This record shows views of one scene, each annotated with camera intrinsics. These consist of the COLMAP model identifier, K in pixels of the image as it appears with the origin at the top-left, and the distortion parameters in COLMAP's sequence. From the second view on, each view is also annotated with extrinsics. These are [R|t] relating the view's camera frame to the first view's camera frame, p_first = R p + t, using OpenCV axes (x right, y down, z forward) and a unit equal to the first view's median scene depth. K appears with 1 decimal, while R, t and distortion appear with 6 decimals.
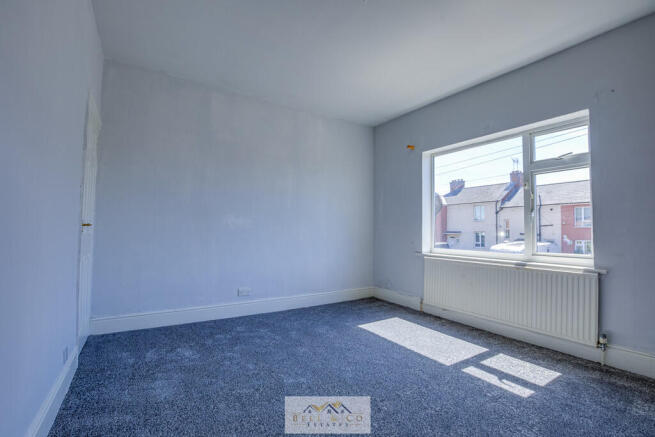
lens RADIAL K [[315.7, 0, 327.5], [0, 315.7, 218.5], [0, 0, 1]] dist [-0.033033, 0.000400]
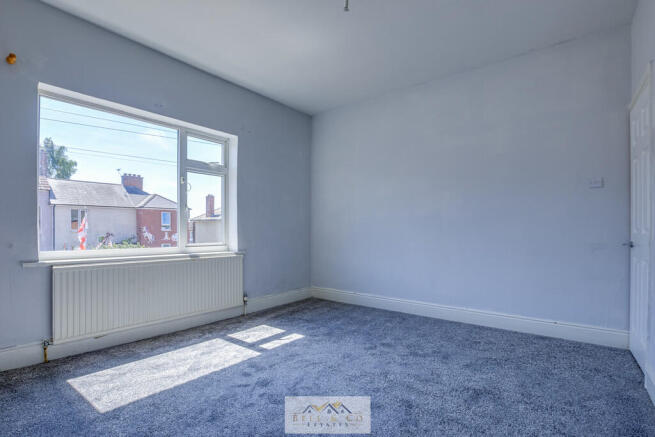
lens RADIAL K [[333.2, 0, 328.0], [0, 333.2, 229.1], [0, 0, 1]] dist [-0.040935, -0.000174]
pose [[-0.374482, -0.023321, 0.926941, -0.674031], [-0.053879, 0.998542, 0.003355, 0.031288], [-0.925667, -0.048686, -0.375193, 1.139099]]
